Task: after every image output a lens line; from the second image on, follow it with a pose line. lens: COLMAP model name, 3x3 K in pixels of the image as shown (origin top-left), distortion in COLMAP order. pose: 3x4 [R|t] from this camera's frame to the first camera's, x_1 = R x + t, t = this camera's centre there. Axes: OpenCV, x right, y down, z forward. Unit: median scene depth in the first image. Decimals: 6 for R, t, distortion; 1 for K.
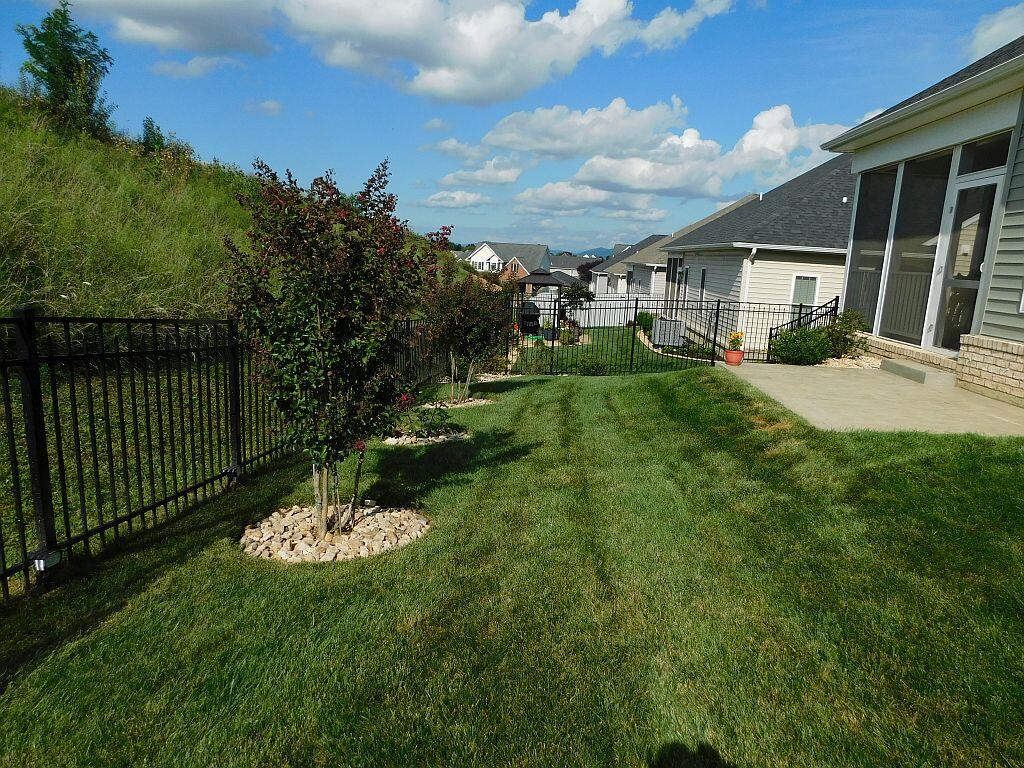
lens RADIAL K [[674.6, 0, 513.8], [0, 674.6, 381.3], [0, 0, 1]] dist [-0.039499, 0.009964]
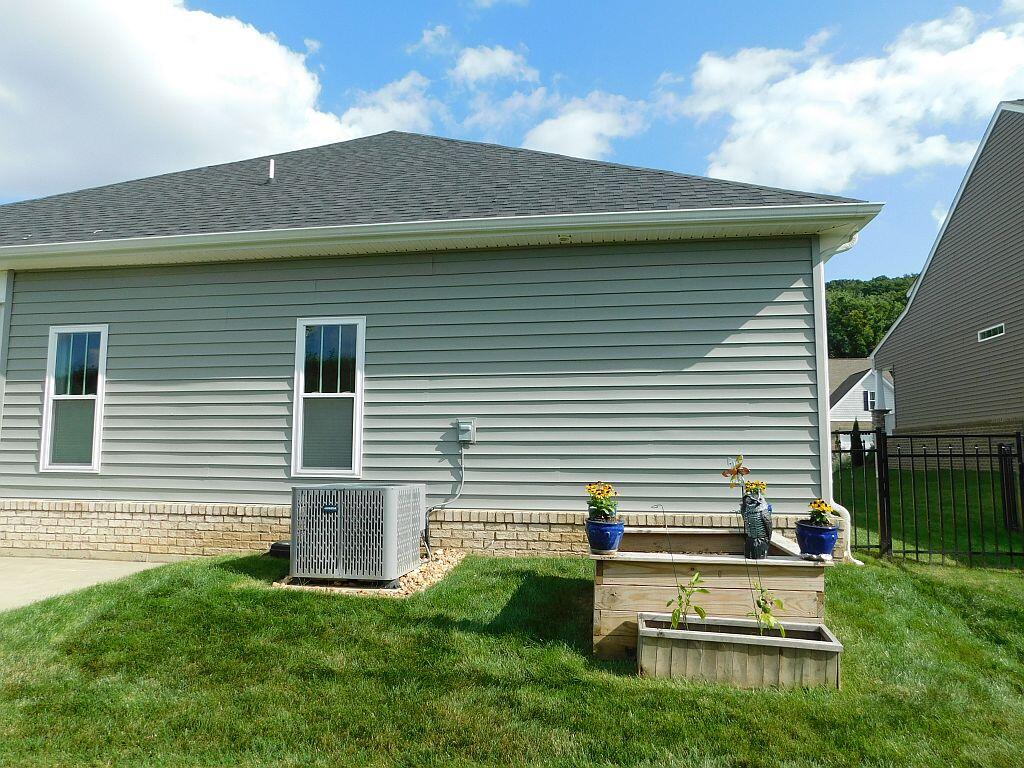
lens RADIAL K [[674.6, 0, 468.0], [0, 674.6, 384.4], [0, 0, 1]] dist [-0.039499, 0.009964]
pose [[0.111836, 0.051705, 0.992381, -0.226733], [0.185642, 0.979977, -0.071980, -0.033253], [-0.976232, 0.192278, 0.099998, 0.163583]]
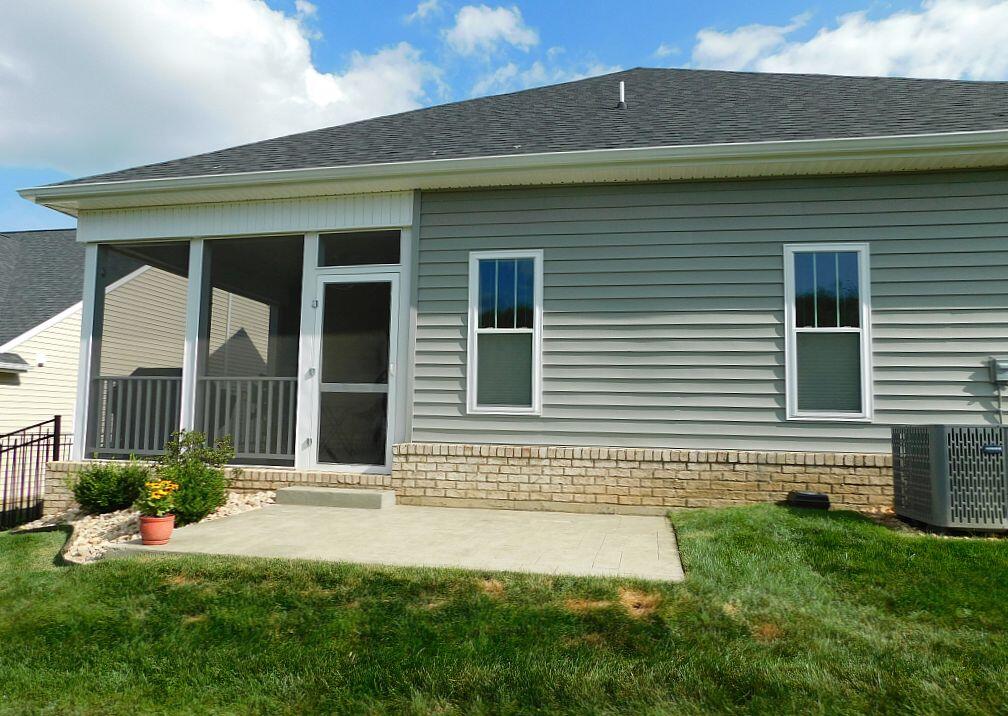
lens RADIAL K [[670.2, 0, 508.8], [0, 670.2, 352.7], [0, 0, 1]] dist [-0.030496, 0.004218]
pose [[0.126337, 0.005898, 0.991970, -0.194982], [0.180465, 0.983159, -0.028830, -0.141810], [-0.975434, 0.182659, 0.123145, 0.739417]]
